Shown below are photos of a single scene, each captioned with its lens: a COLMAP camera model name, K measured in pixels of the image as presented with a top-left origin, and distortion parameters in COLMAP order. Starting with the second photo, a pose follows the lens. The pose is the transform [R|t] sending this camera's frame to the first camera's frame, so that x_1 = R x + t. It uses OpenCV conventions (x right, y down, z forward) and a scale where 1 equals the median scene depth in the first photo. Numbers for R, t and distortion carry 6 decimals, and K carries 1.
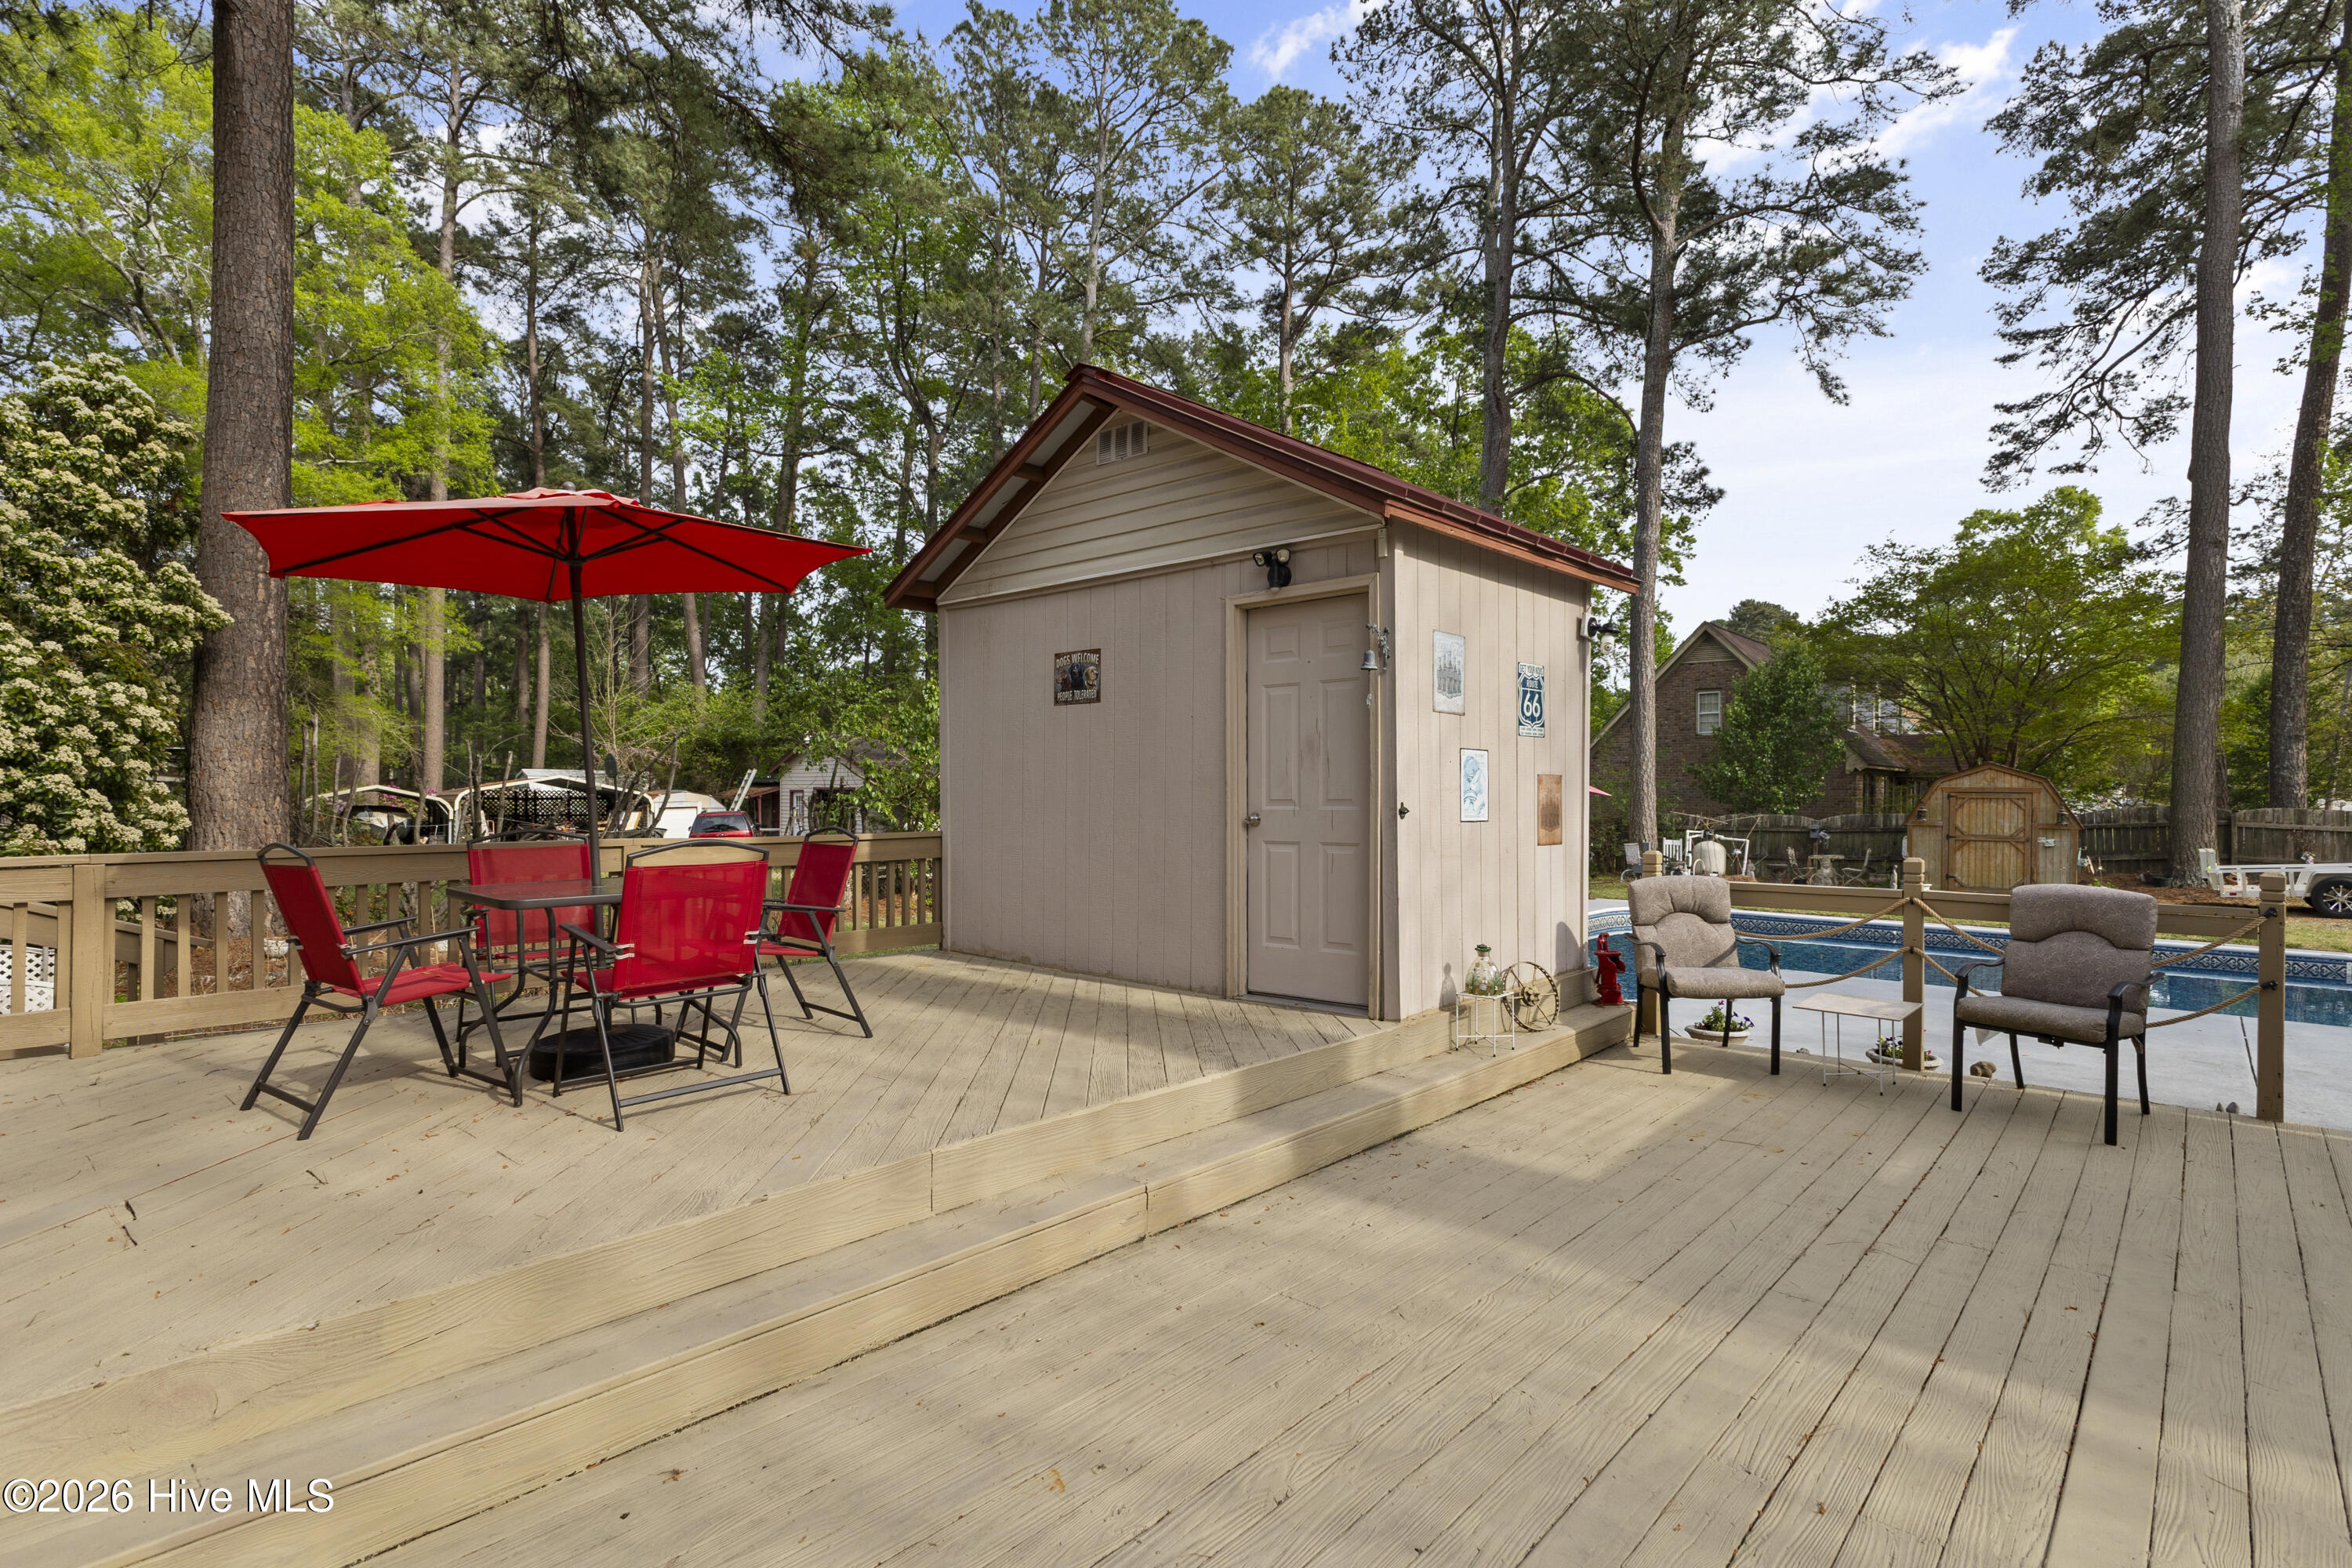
lens RADIAL K [[1137.0, 0, 1176.0], [0, 1137.0, 784.0], [0, 0, 1]] dist [0.023229, -0.011827]
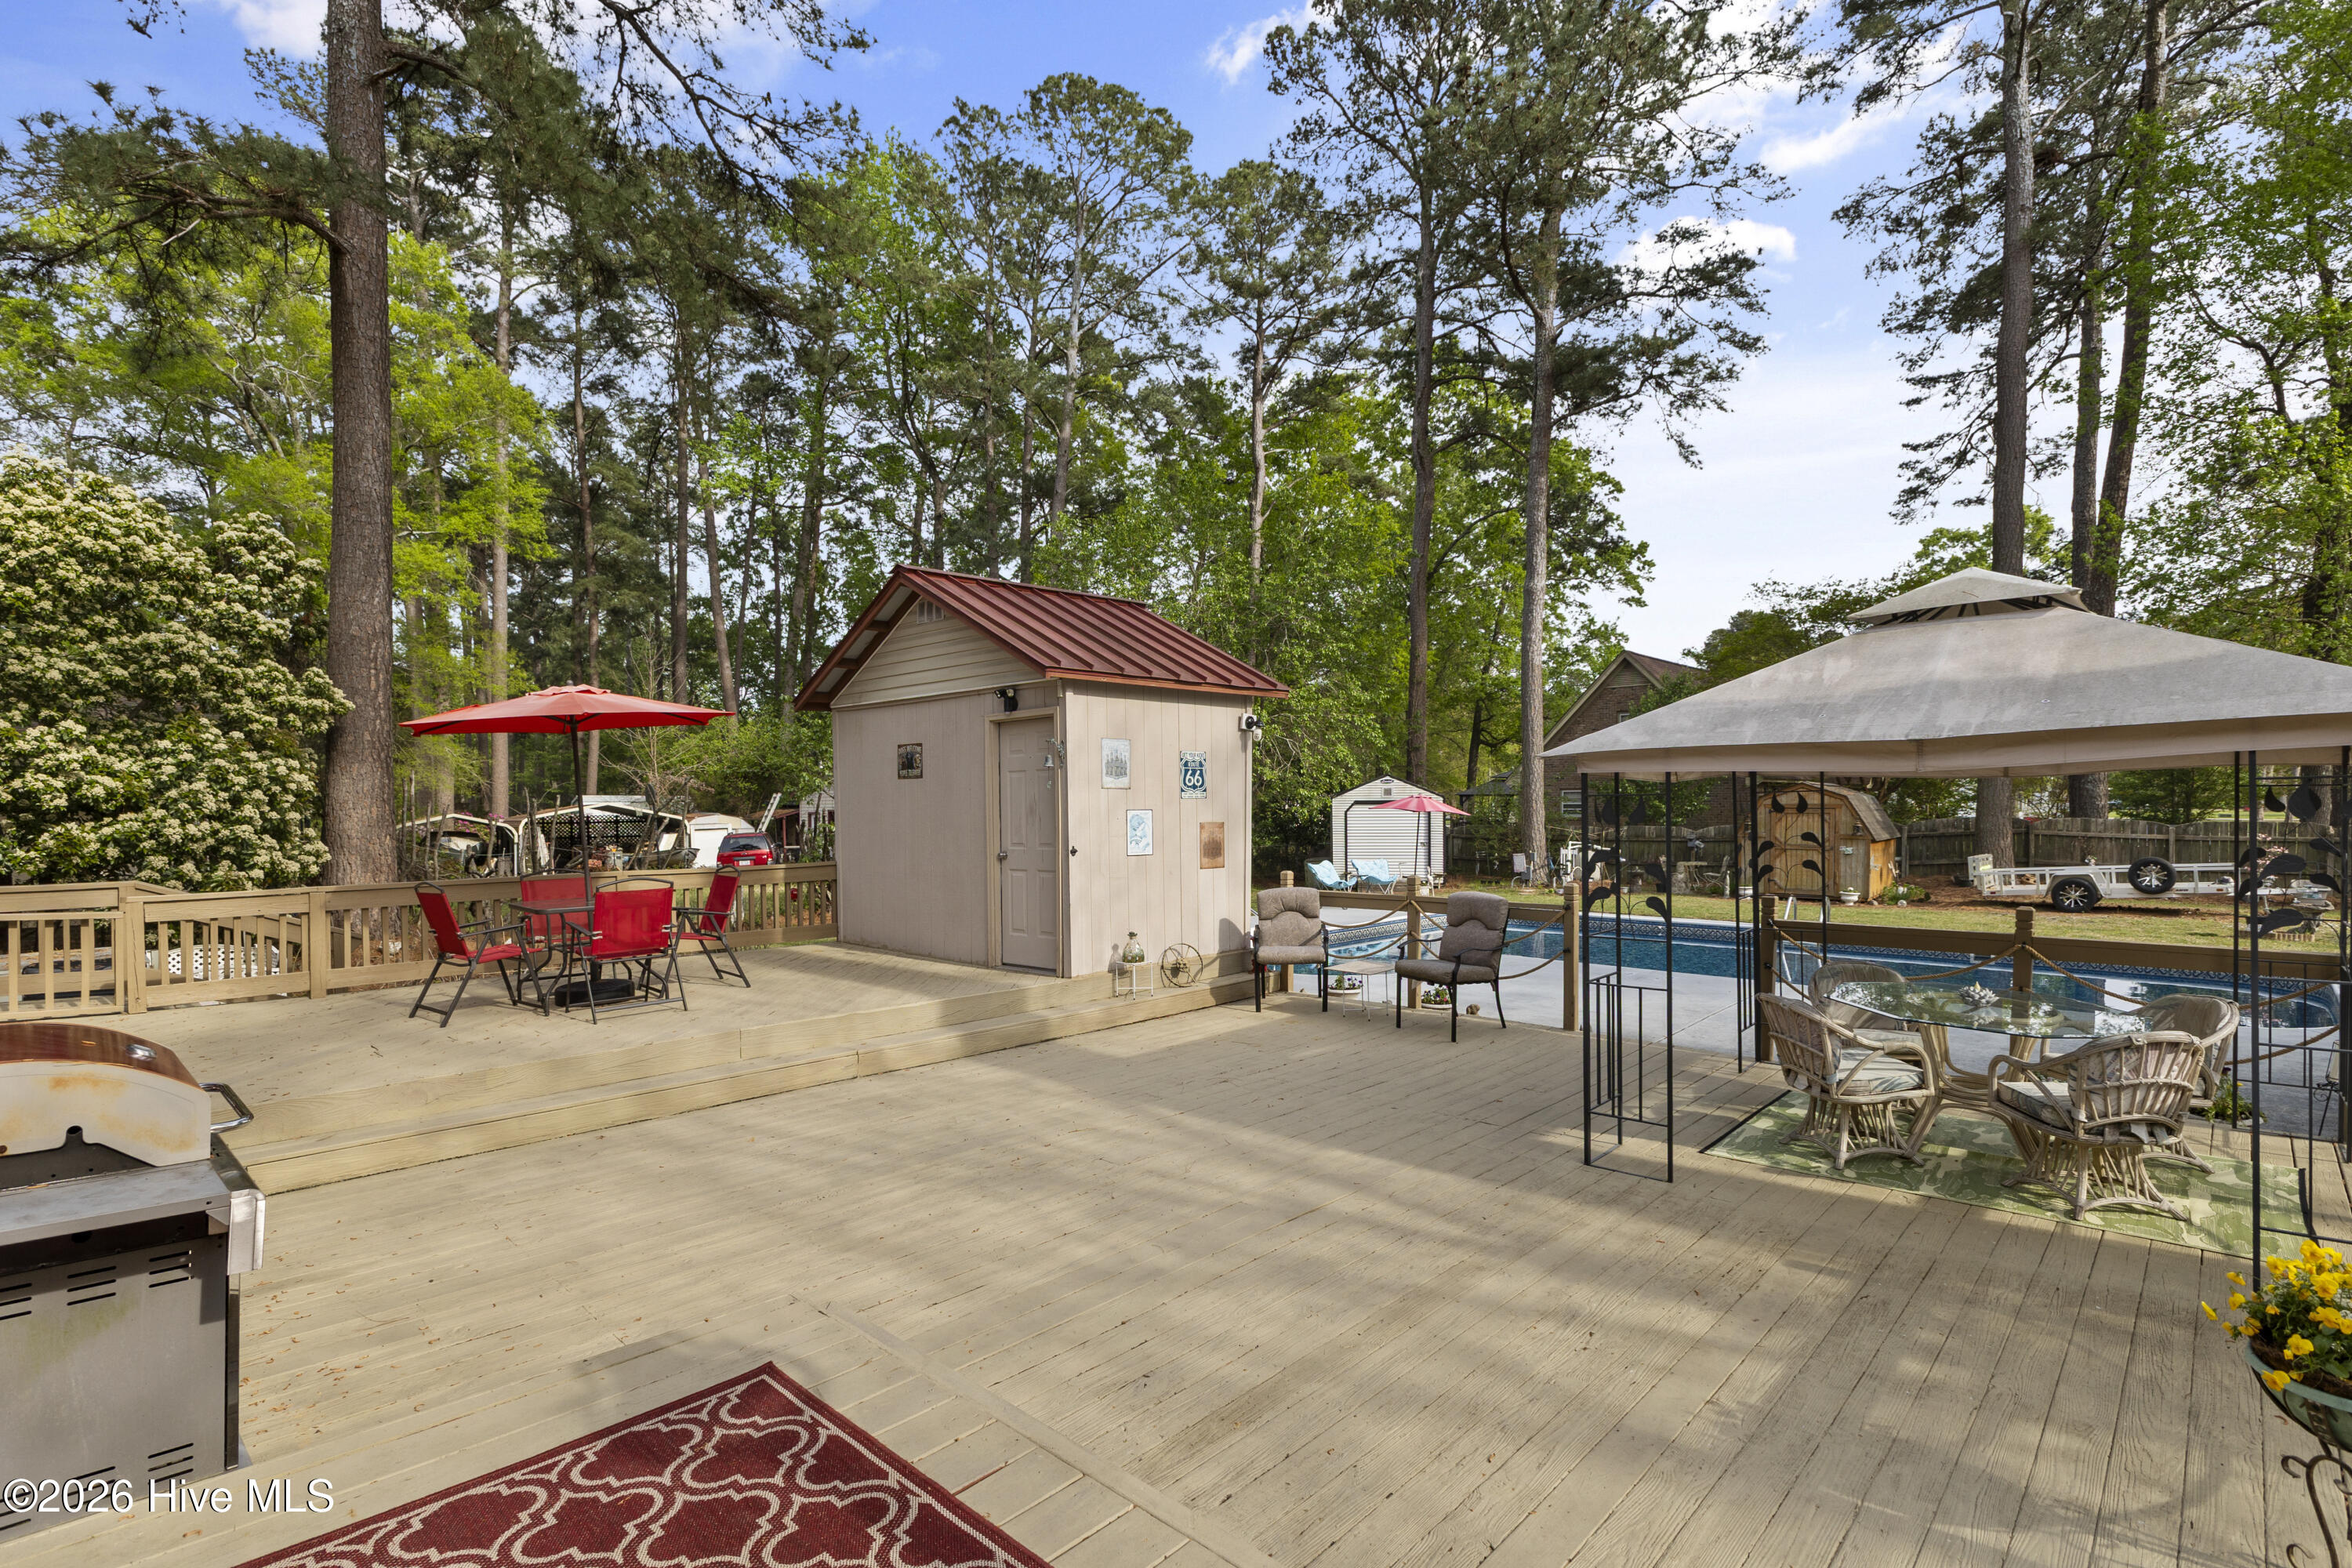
lens RADIAL K [[1112.8, 0, 1168.7], [0, 1112.8, 814.4], [0, 0, 1]] dist [-0.000621, -0.000432]
pose [[0.999332, -0.012315, -0.034416, 0.055607], [0.012928, 0.999761, 0.017655, -0.007978], [0.034191, -0.018088, 0.999252, -0.085485]]
